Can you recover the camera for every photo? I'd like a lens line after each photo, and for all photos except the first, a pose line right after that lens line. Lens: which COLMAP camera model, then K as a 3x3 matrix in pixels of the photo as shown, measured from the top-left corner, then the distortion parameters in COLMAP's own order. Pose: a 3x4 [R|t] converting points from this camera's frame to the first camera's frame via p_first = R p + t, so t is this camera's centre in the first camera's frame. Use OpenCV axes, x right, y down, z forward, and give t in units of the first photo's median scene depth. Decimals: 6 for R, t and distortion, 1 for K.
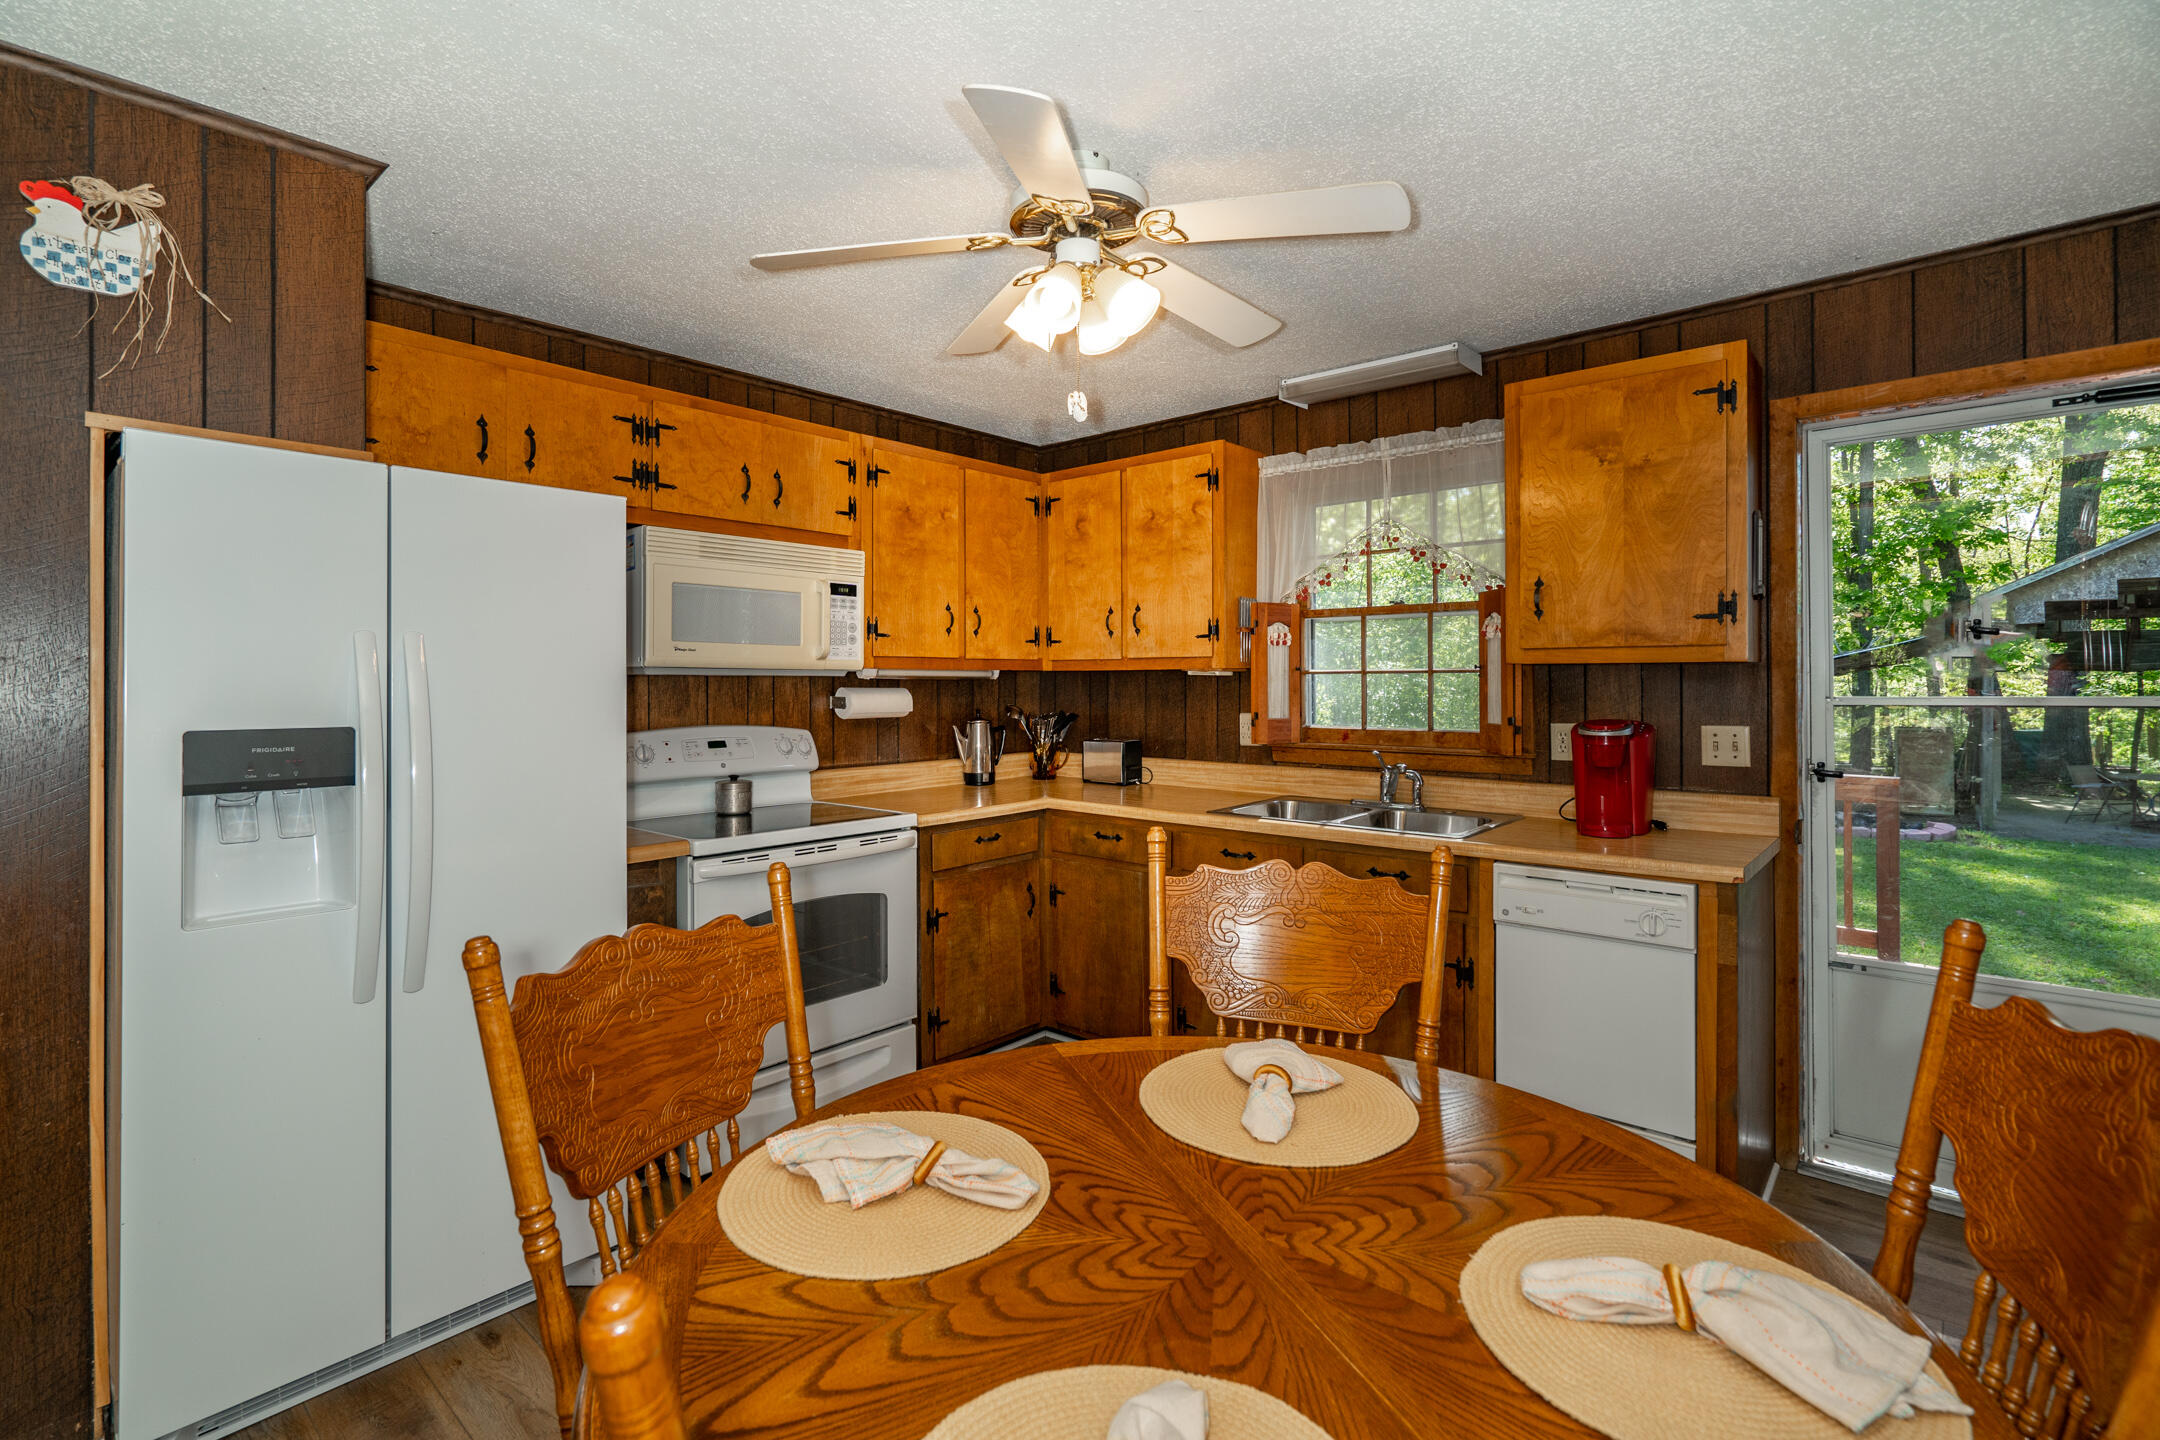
lens RADIAL K [[1021.6, 0, 1028.5], [0, 1021.6, 673.2], [0, 0, 1]] dist [-0.000260, 0.000013]
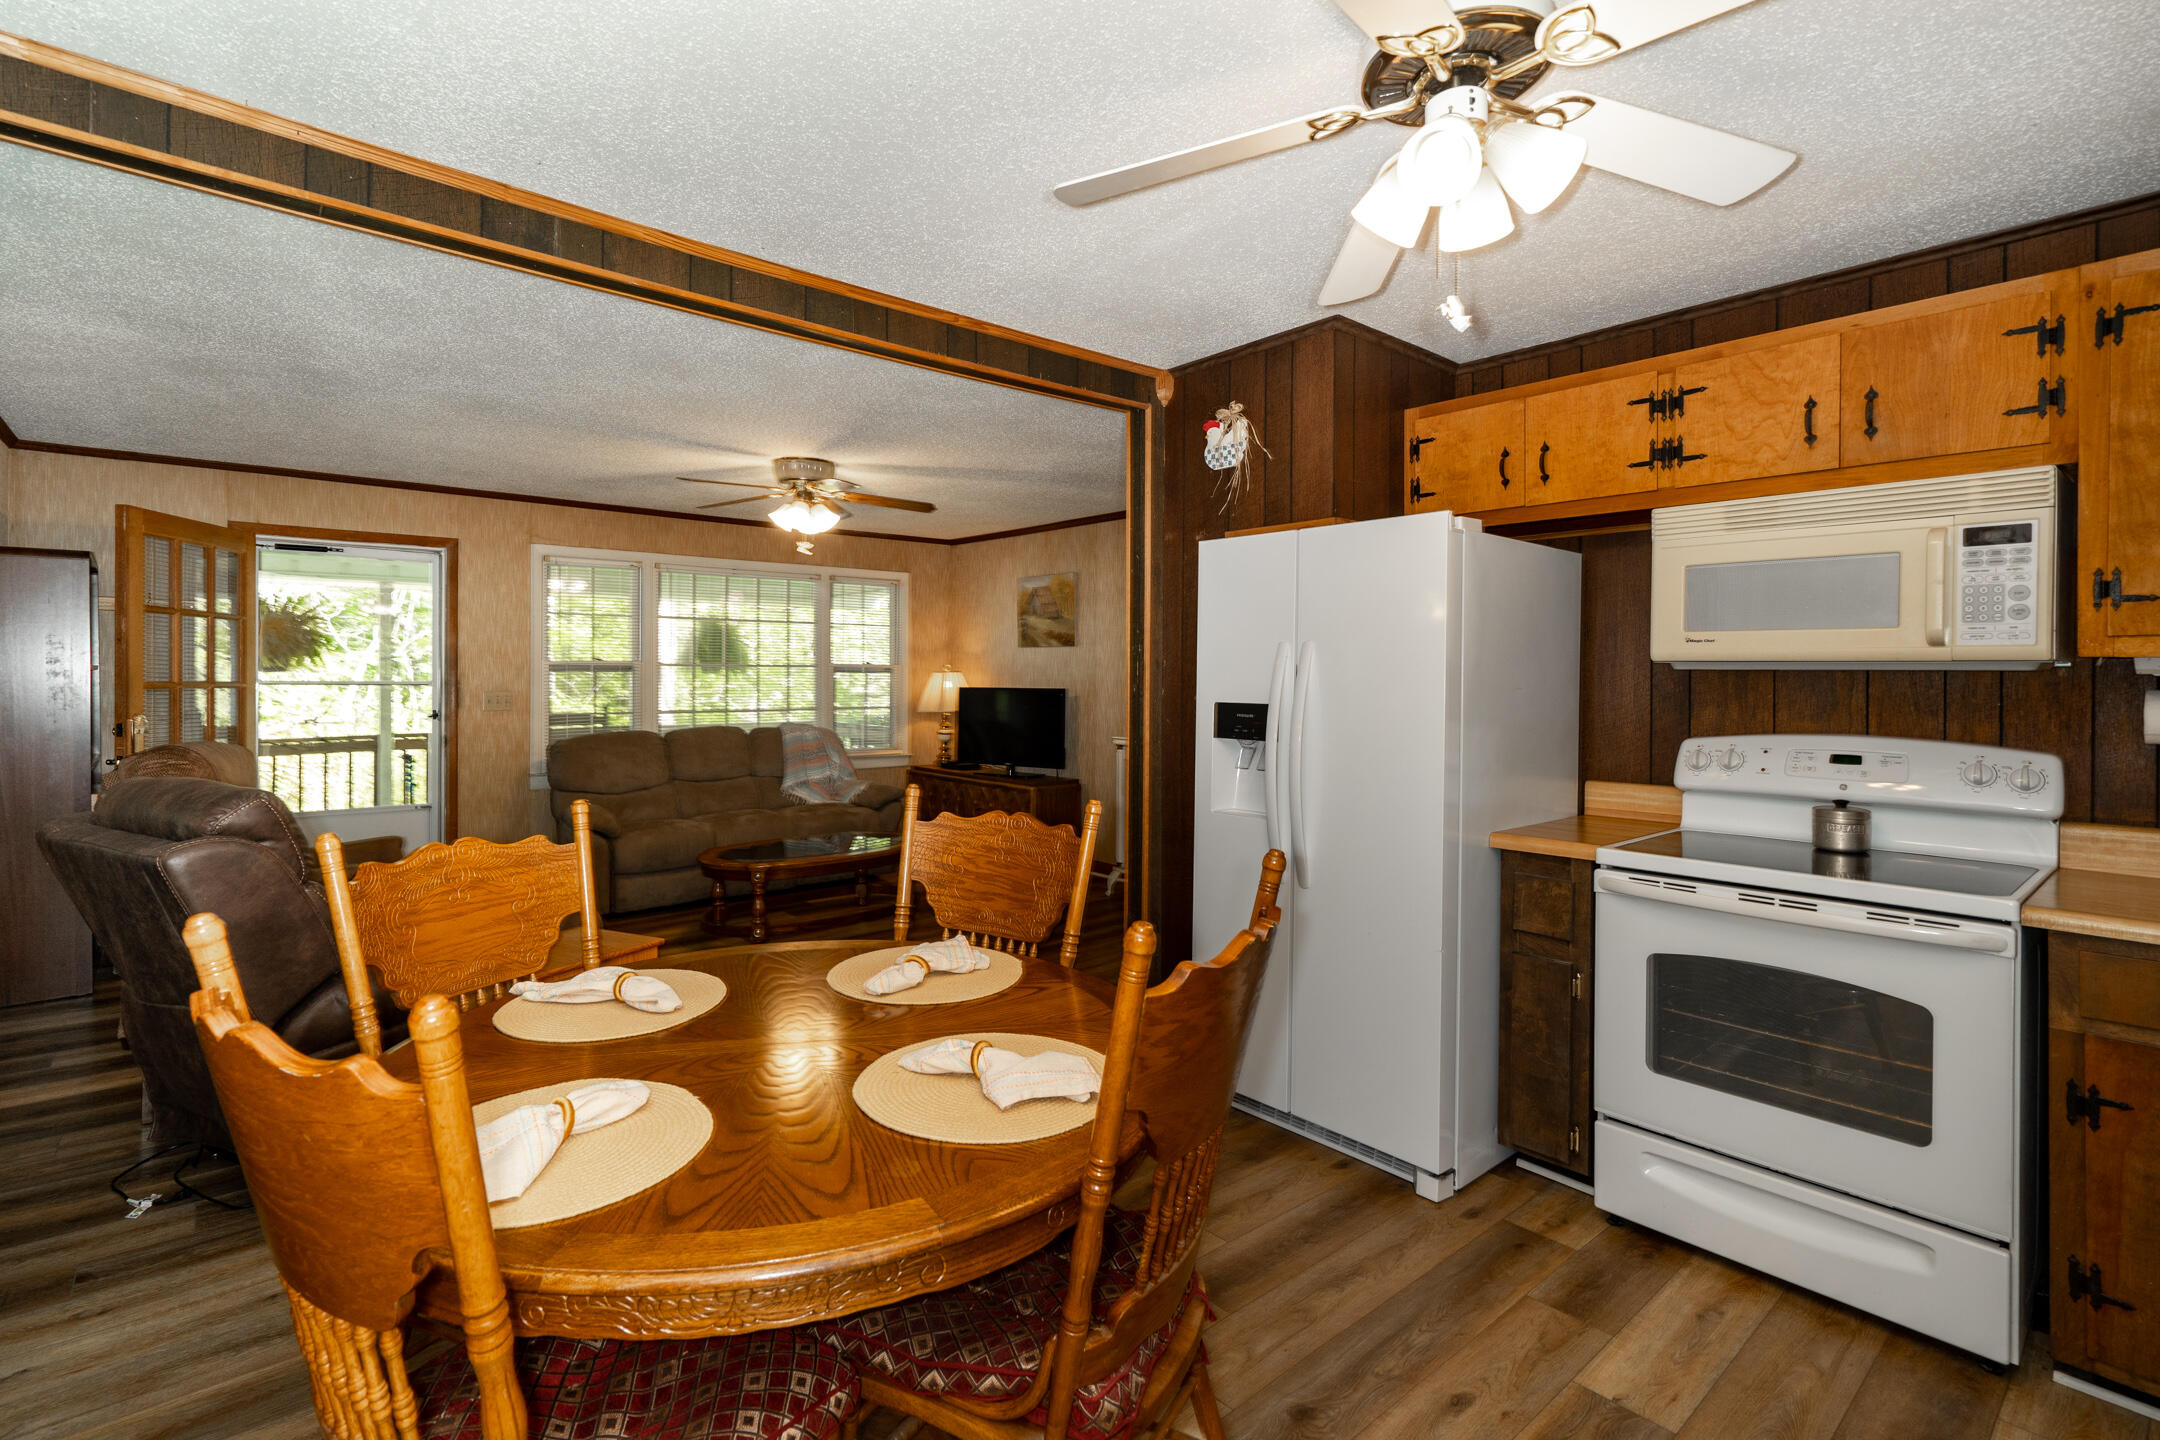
lens RADIAL K [[986.8, 0, 1058.8], [0, 986.8, 682.4], [0, 0, 1]] dist [-0.002903, -0.000165]
pose [[-0.121010, 0.008683, -0.992613, 0.534292], [0.004051, 0.999958, 0.008253, 0.003168], [0.992643, -0.003023, -0.121040, 0.523297]]
